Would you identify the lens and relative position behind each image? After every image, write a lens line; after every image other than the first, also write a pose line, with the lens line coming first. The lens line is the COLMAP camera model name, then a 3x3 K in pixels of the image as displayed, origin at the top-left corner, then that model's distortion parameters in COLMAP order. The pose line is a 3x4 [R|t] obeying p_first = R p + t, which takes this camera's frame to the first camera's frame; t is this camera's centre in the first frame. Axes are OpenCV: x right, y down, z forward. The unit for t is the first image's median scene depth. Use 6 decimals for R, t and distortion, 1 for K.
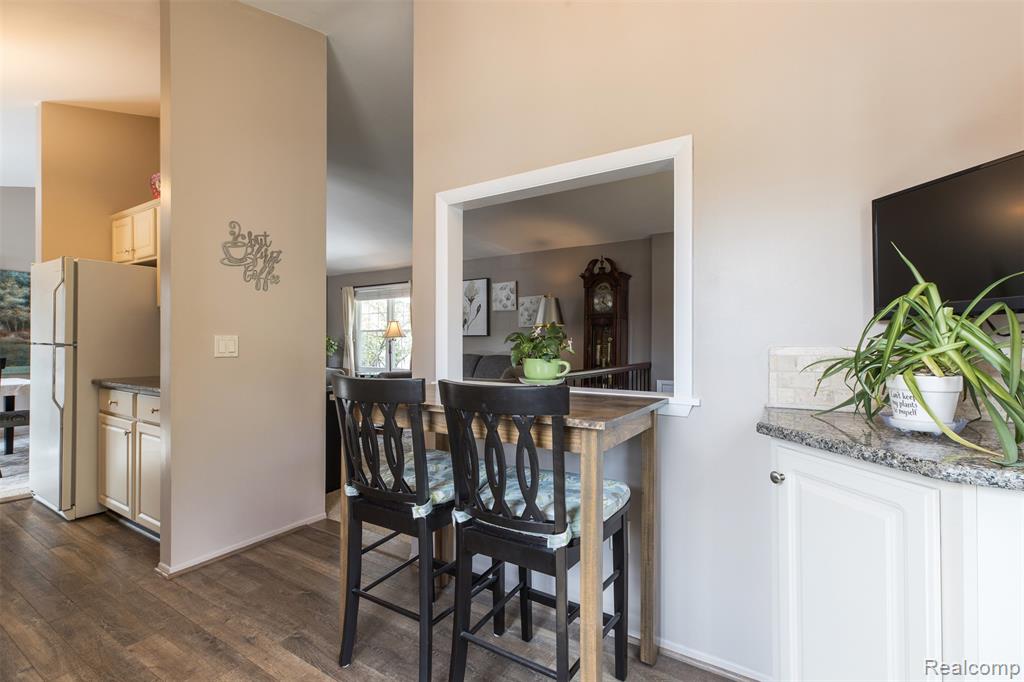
lens RADIAL K [[456.9, 0, 521.7], [0, 456.9, 341.9], [0, 0, 1]] dist [0.007245, -0.001478]
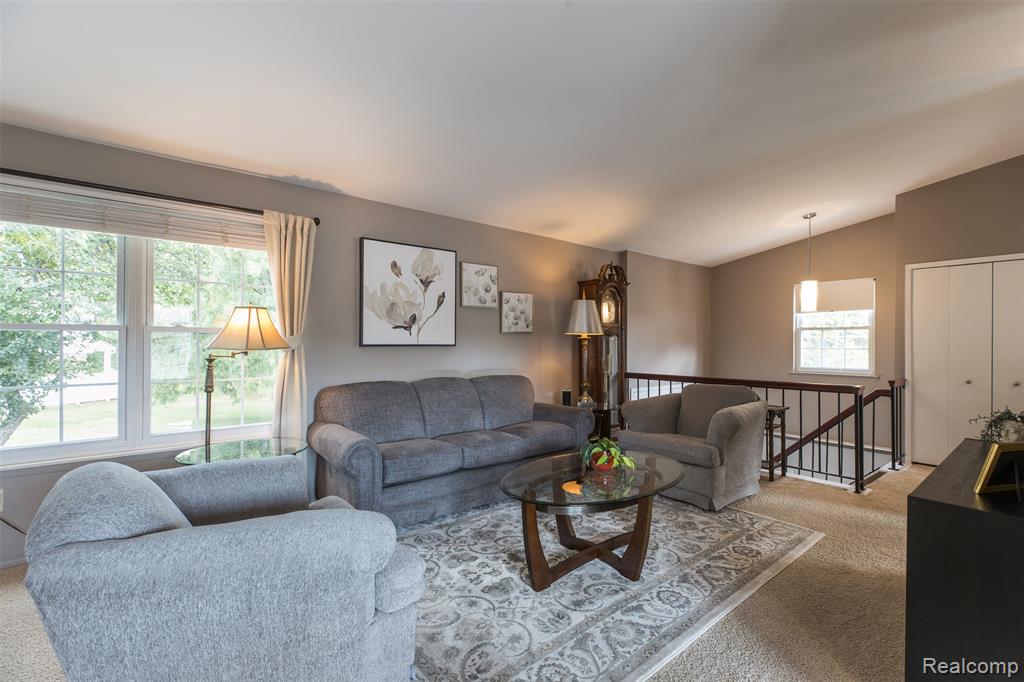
lens RADIAL K [[456.9, 0, 521.3], [0, 456.9, 340.5], [0, 0, 1]] dist [0.007245, -0.001478]
pose [[0.306856, 0.010520, 0.951698, -0.751265], [-0.003738, 0.999945, -0.009848, -0.017535], [-0.951749, -0.000535, 0.306879, 0.868429]]
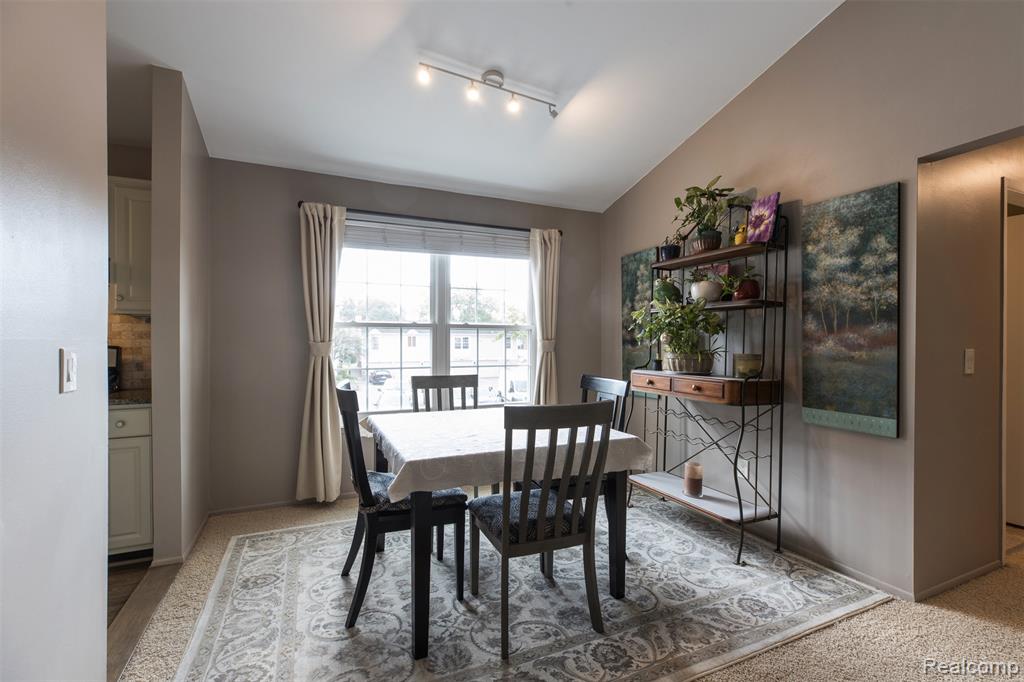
lens RADIAL K [[456.9, 0, 522.0], [0, 456.9, 341.4], [0, 0, 1]] dist [0.007245, -0.001478]
pose [[-0.543499, -0.002269, -0.839407, -0.534833], [-0.003987, 0.999992, -0.000122, -0.012618], [0.839401, 0.003281, -0.543503, 0.935163]]
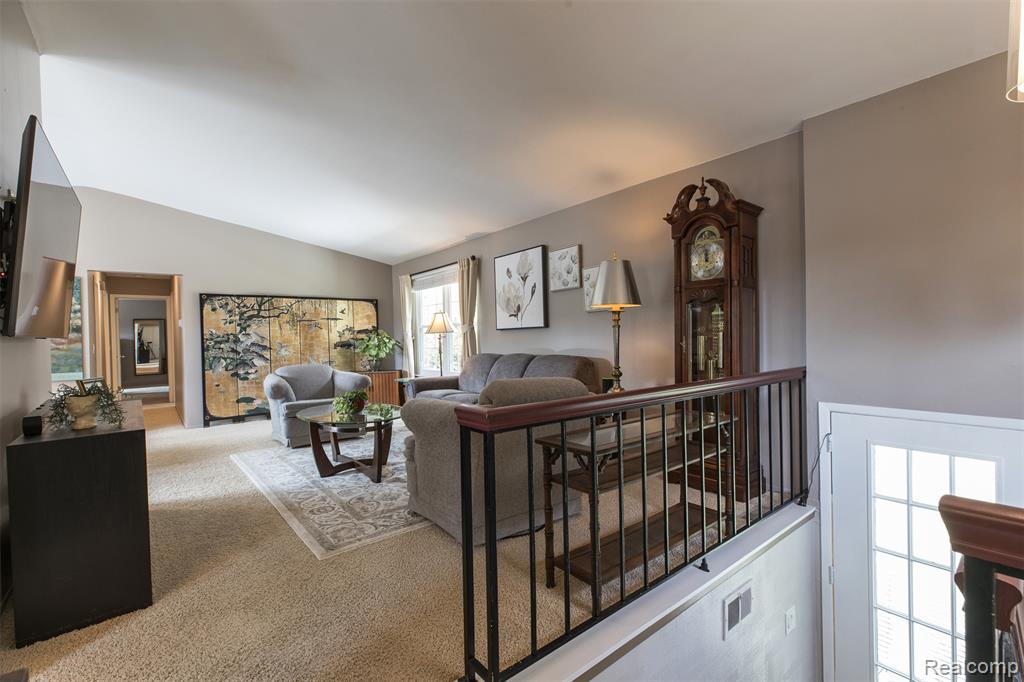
lens RADIAL K [[456.9, 0, 520.1], [0, 456.9, 342.7], [0, 0, 1]] dist [0.007245, -0.001478]
pose [[0.947127, -0.019921, -0.320241, 0.135719], [0.024651, 0.999639, 0.010723, 0.002130], [0.319911, -0.018050, 0.947276, 0.384028]]
